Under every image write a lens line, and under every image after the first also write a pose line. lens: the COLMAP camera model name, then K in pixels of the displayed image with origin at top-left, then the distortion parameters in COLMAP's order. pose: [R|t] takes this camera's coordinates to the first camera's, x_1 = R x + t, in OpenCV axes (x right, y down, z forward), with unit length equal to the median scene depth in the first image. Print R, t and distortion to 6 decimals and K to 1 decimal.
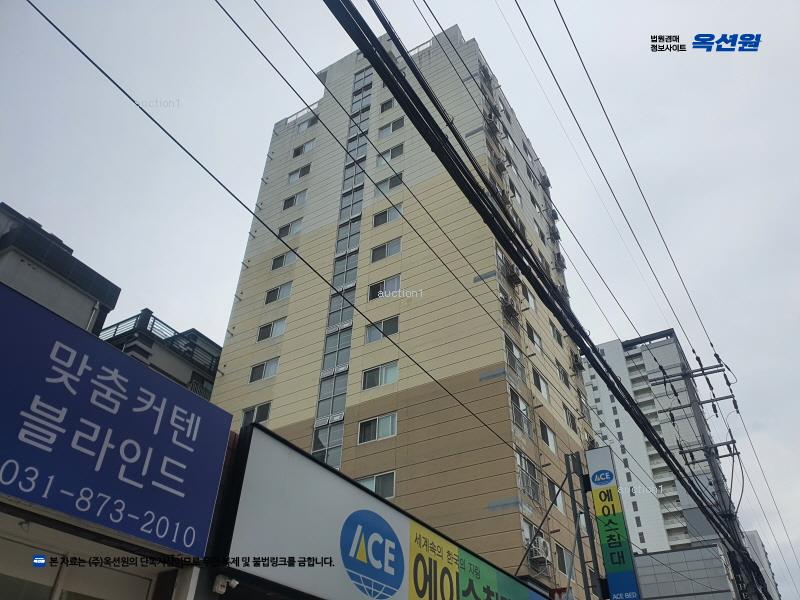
lens RADIAL K [[623.8, 0, 400.0], [0, 623.8, 300.0], [0, 0, 1]] dist [-0.025013, 0.076472]
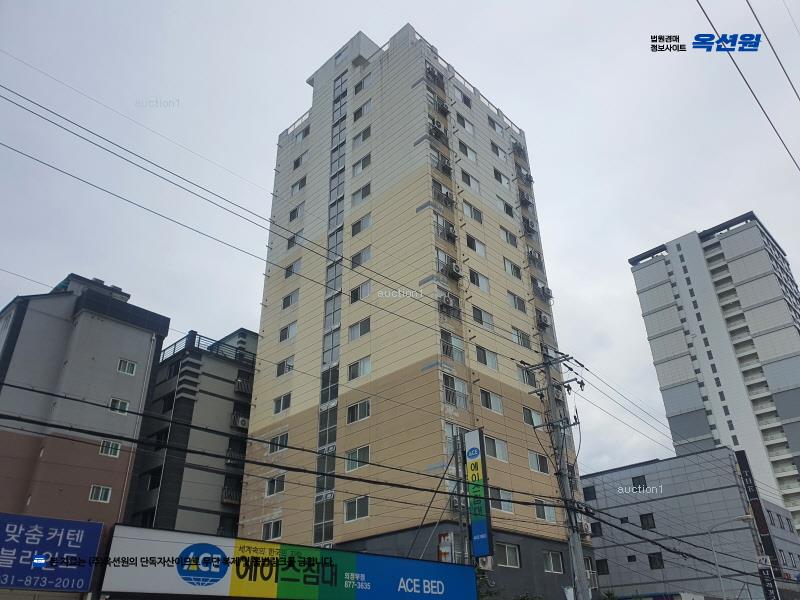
lens RADIAL K [[622.9, 0, 400.0], [0, 622.9, 300.0], [0, 0, 1]] dist [0.012791, 0.009420]
pose [[0.972705, -0.148463, -0.178339, 0.262131], [0.172022, 0.977156, 0.124795, -0.141497], [0.155738, -0.152067, 0.976023, -0.186300]]
